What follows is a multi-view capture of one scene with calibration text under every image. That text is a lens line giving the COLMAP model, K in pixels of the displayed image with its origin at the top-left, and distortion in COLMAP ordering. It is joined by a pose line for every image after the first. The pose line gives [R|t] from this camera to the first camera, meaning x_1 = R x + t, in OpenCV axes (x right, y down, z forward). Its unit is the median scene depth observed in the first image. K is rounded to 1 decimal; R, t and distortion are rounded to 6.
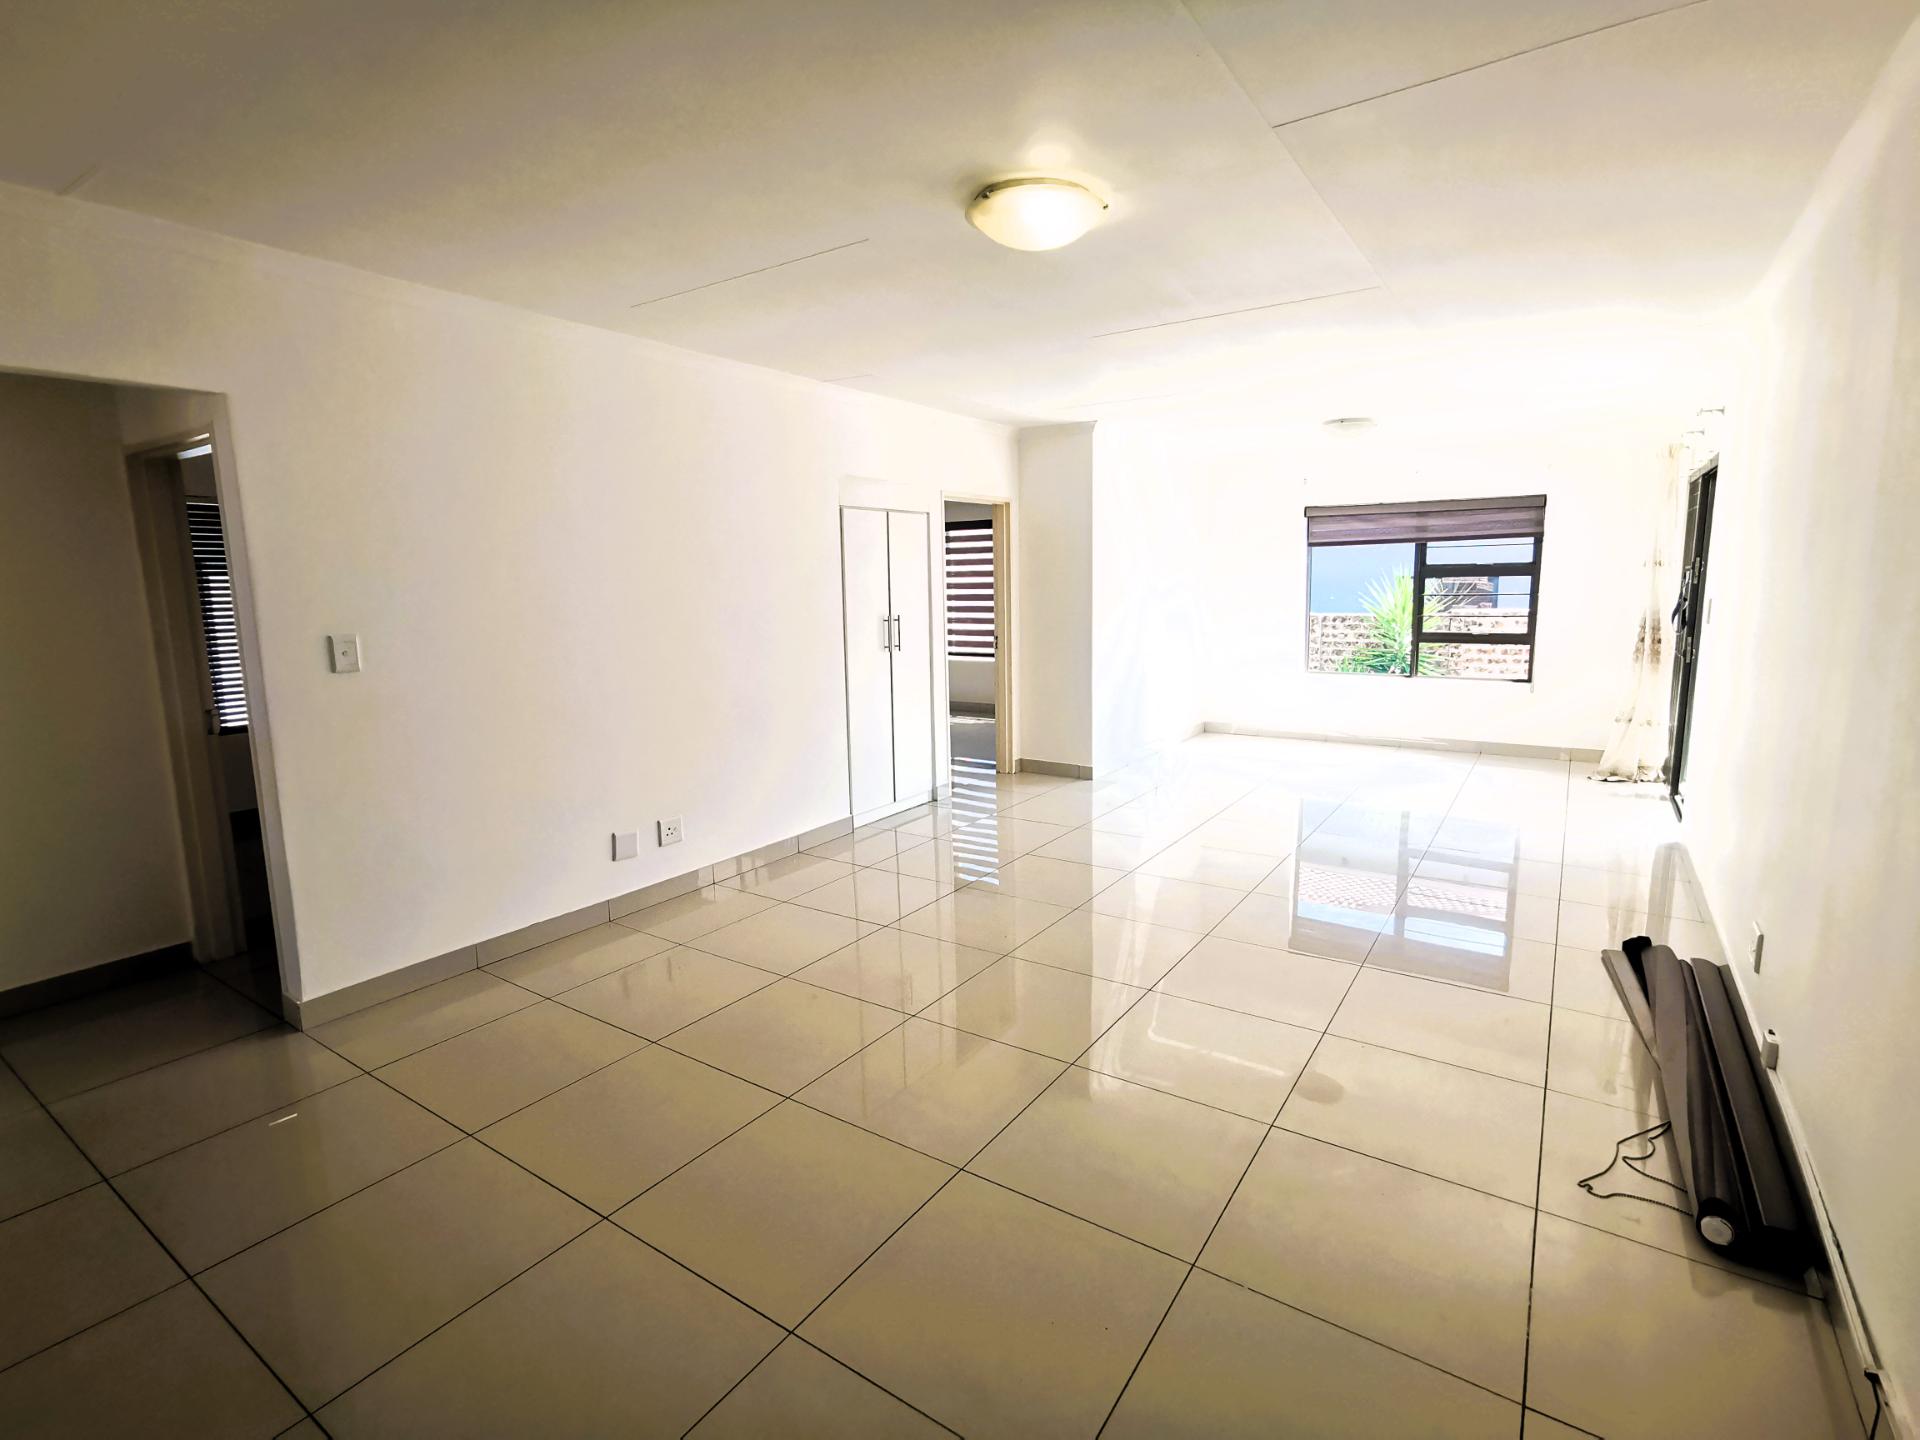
lens RADIAL K [[921.4, 0, 961.8], [0, 921.4, 719.1], [0, 0, 1]] dist [-0.032149, 0.026925]
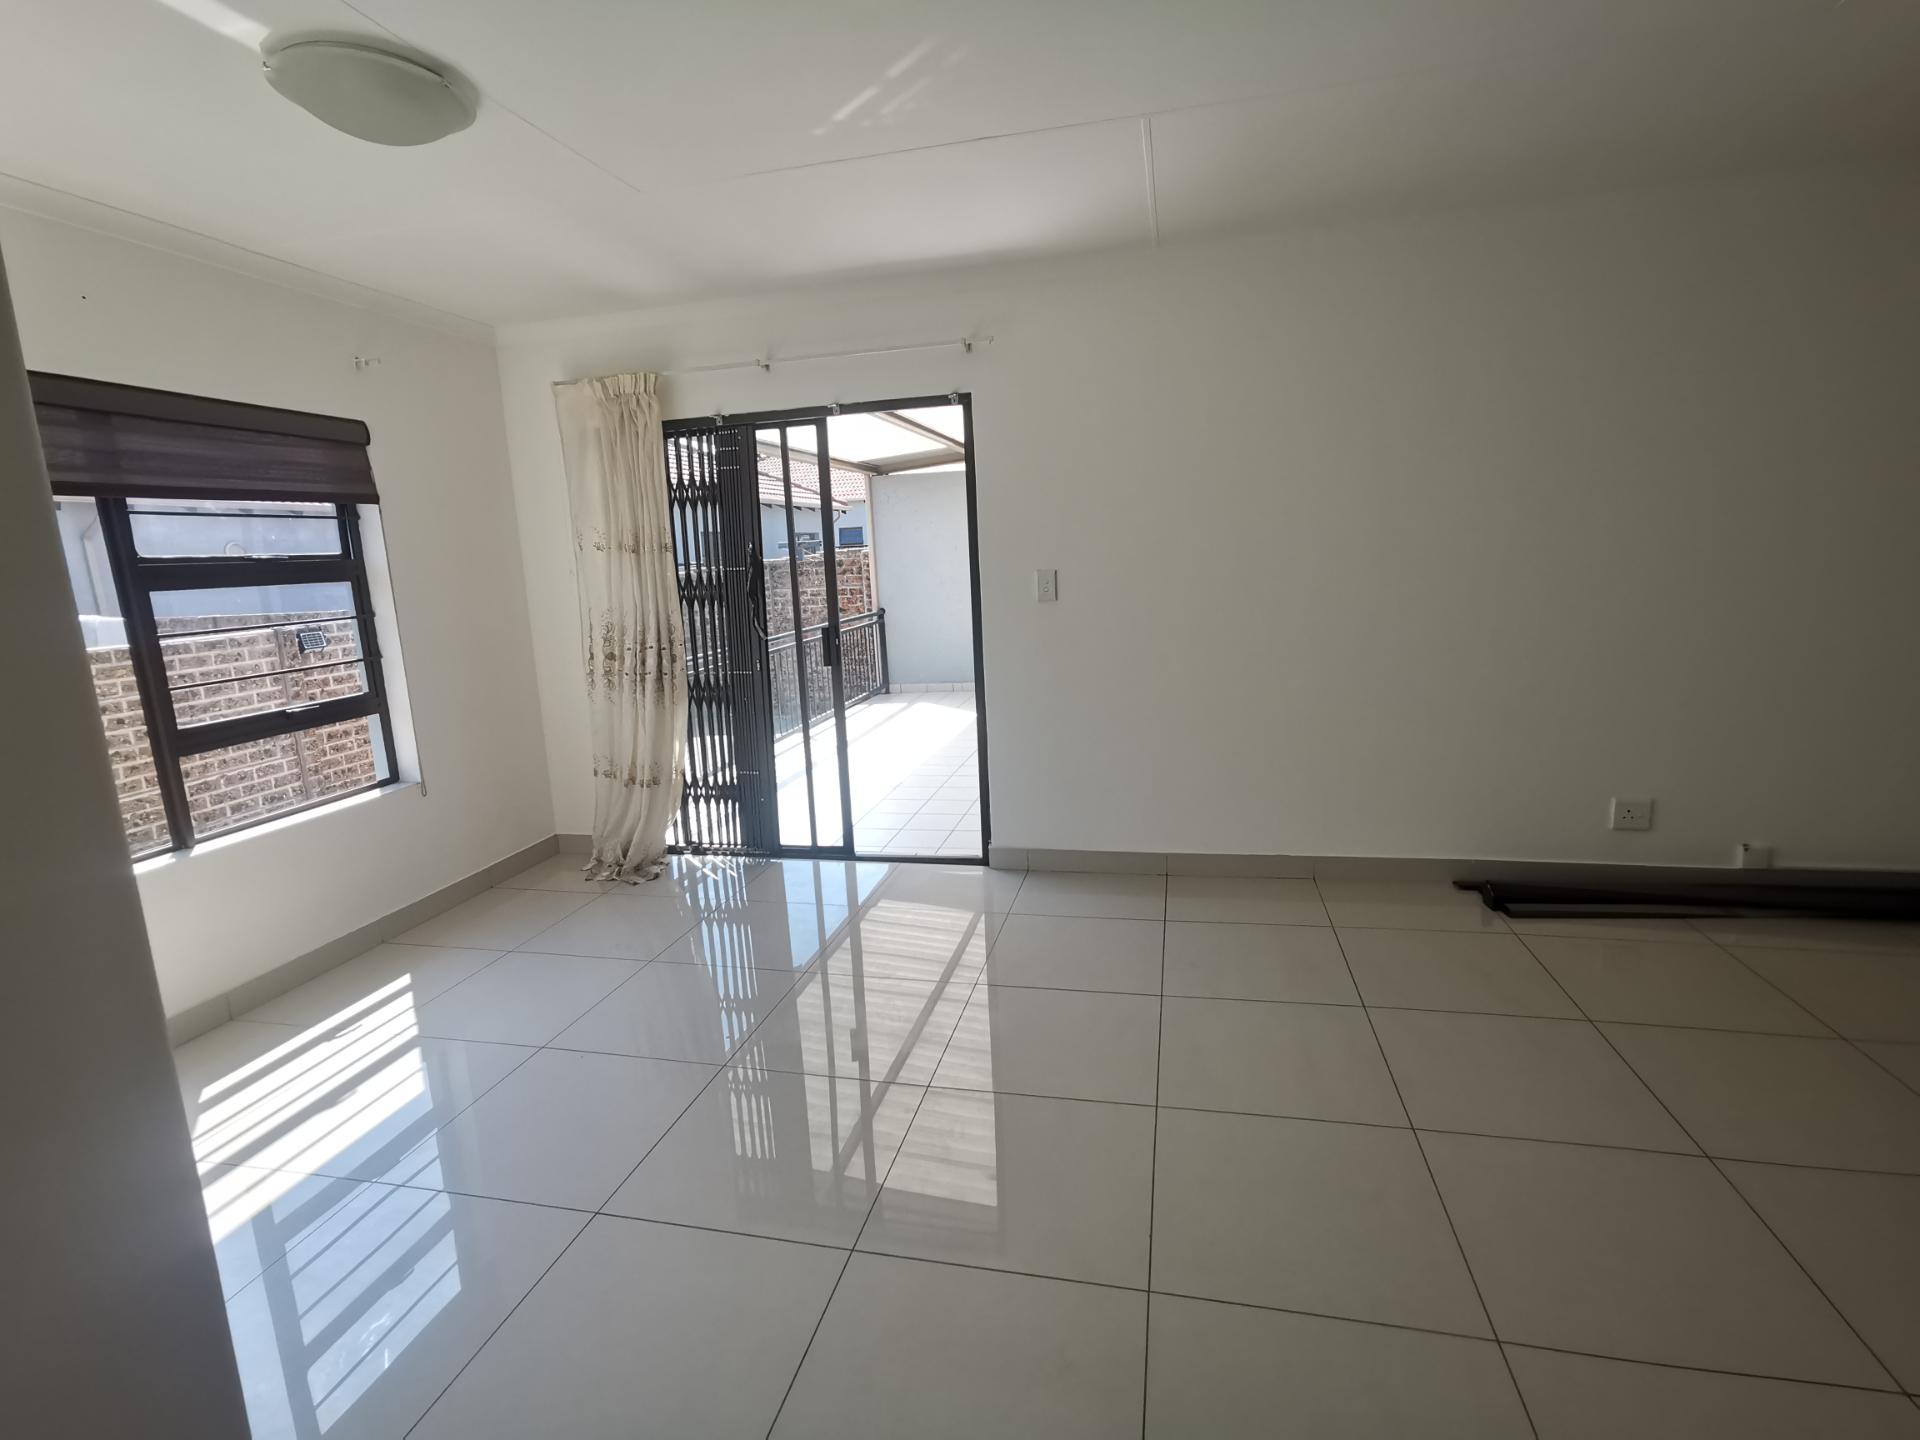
lens RADIAL K [[921.4, 0, 959.0], [0, 921.4, 728.7], [0, 0, 1]] dist [-0.032149, 0.026925]
pose [[-0.341705, -0.150510, 0.927677, 0.023754], [0.194768, 0.954321, 0.226575, -0.124976], [-0.919404, 0.258103, -0.296782, 0.846081]]
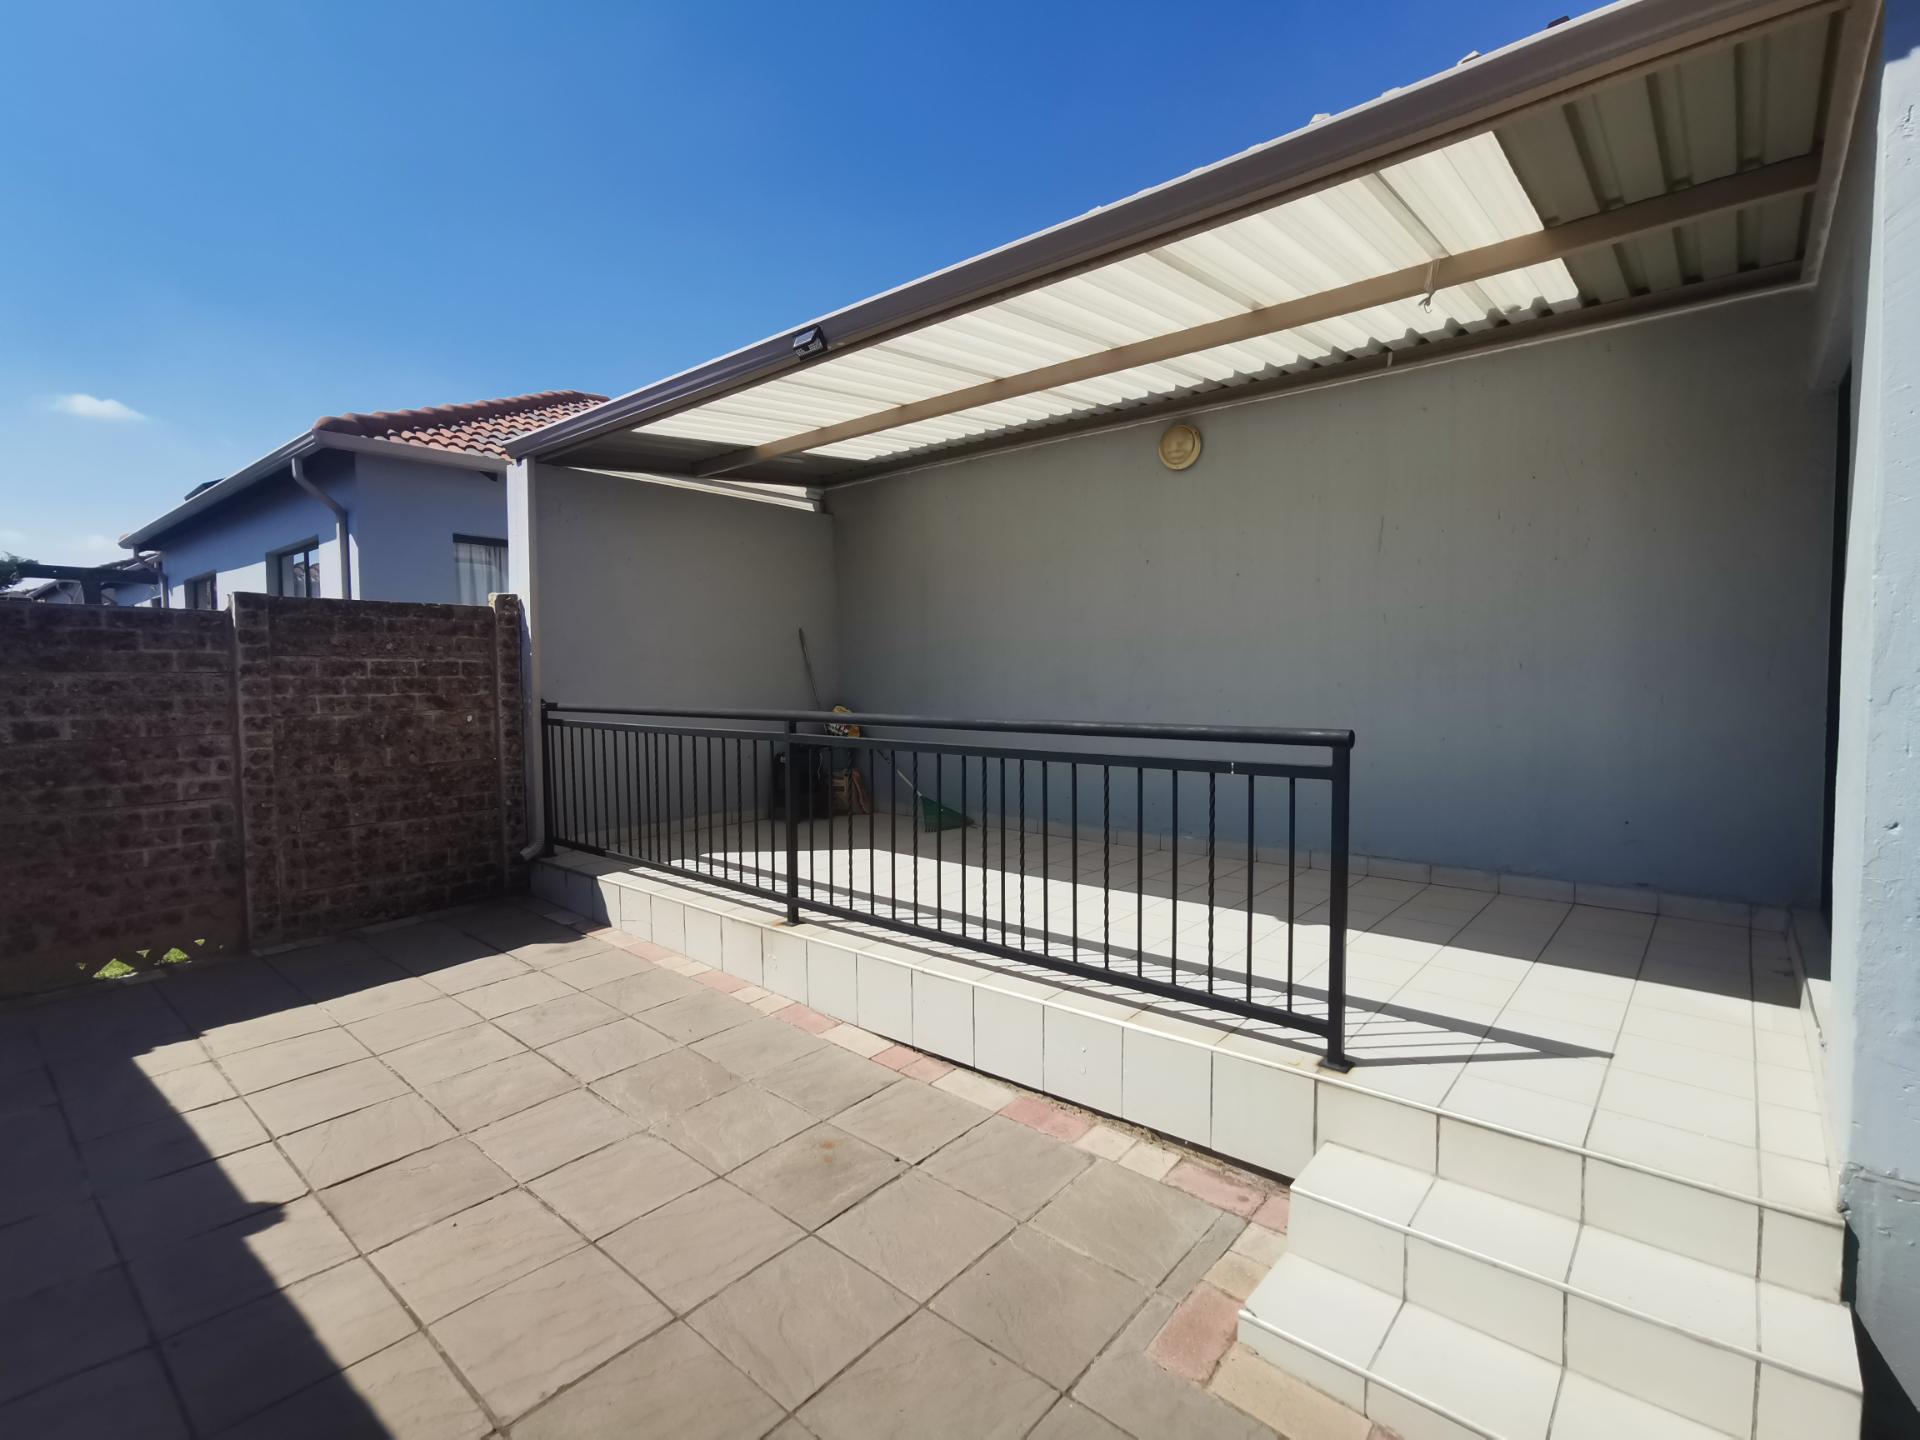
lens RADIAL K [[921.4, 0, 956.5], [0, 921.4, 720.4], [0, 0, 1]] dist [-0.032149, 0.026925]
pose [[-0.991697, 0.014577, 0.127767, 0.959281], [0.039708, 0.979714, 0.196425, -0.124557], [-0.122312, 0.199867, -0.972159, 1.196659]]
